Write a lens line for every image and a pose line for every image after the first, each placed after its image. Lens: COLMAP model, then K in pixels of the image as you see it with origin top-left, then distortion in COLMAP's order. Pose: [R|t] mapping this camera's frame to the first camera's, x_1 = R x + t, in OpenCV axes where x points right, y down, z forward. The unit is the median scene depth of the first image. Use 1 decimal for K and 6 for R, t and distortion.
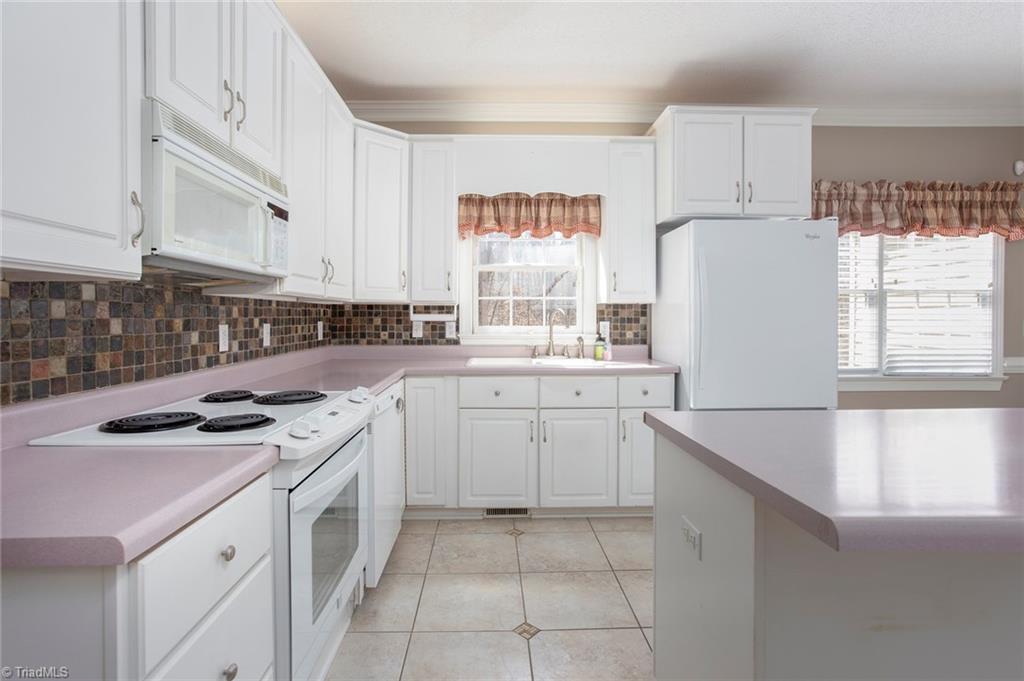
lens RADIAL K [[508.8, 0, 508.1], [0, 508.8, 326.8], [0, 0, 1]] dist [-0.018995, 0.001486]
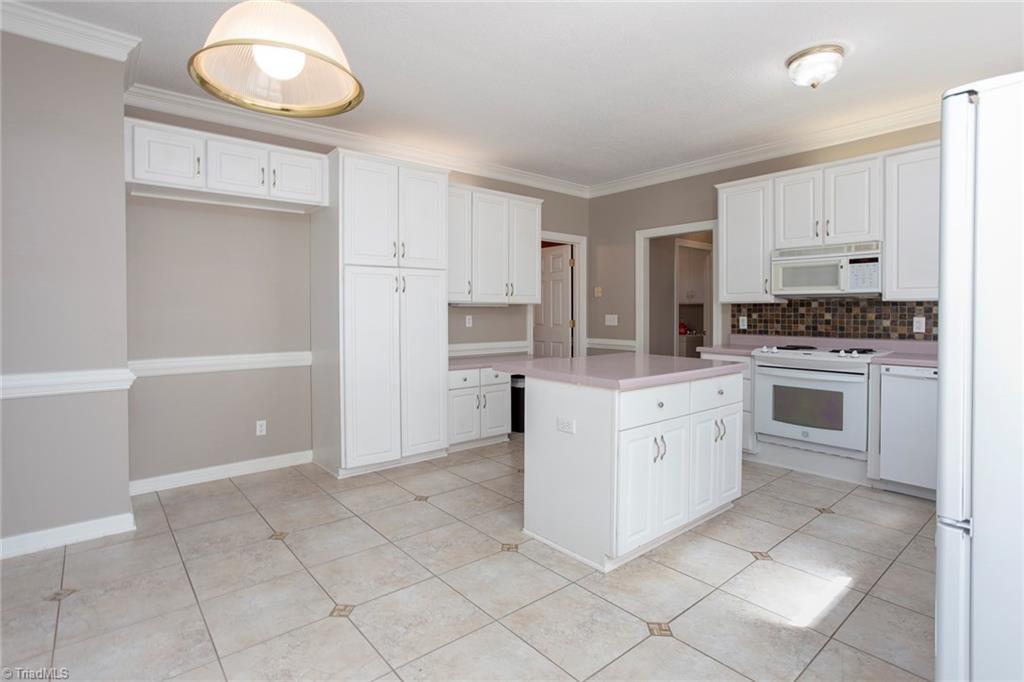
lens RADIAL K [[508.8, 0, 496.2], [0, 508.8, 320.3], [0, 0, 1]] dist [-0.018995, 0.001486]
pose [[-0.793675, 0.011340, -0.608236, 1.167559], [-0.012374, 0.999318, 0.034778, -0.025534], [0.608216, 0.035129, -0.792994, 1.030133]]
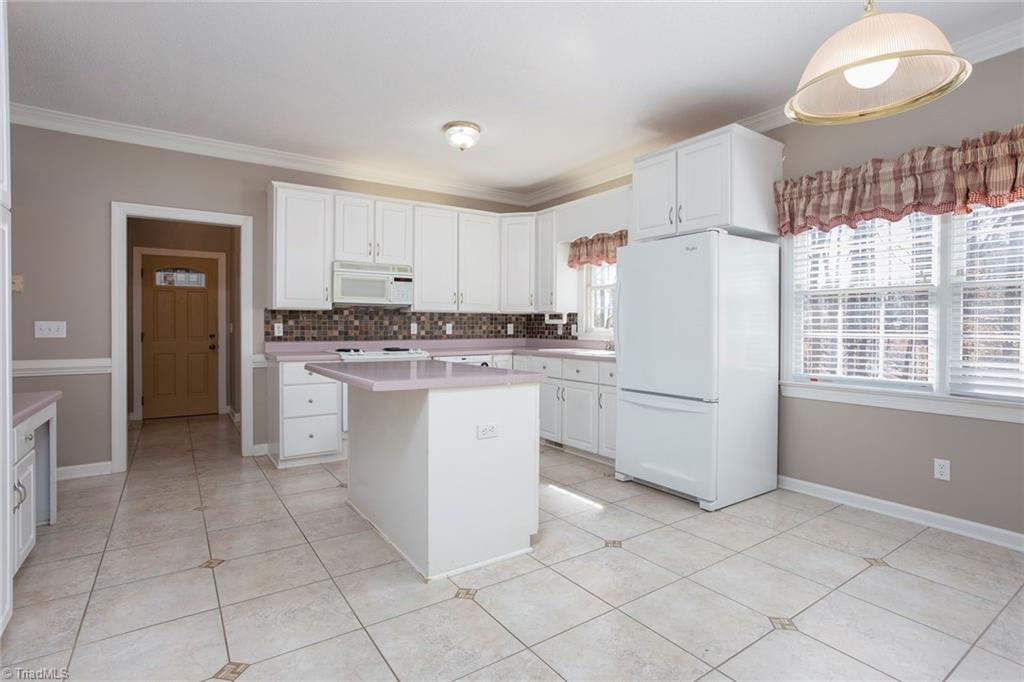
lens RADIAL K [[508.8, 0, 512.3], [0, 508.8, 333.6], [0, 0, 1]] dist [-0.018995, 0.001486]
pose [[0.538965, 0.015207, -0.842191, 1.264800], [-0.021096, 0.999767, 0.004552, 0.016916], [0.842064, 0.015313, 0.539161, 0.031823]]
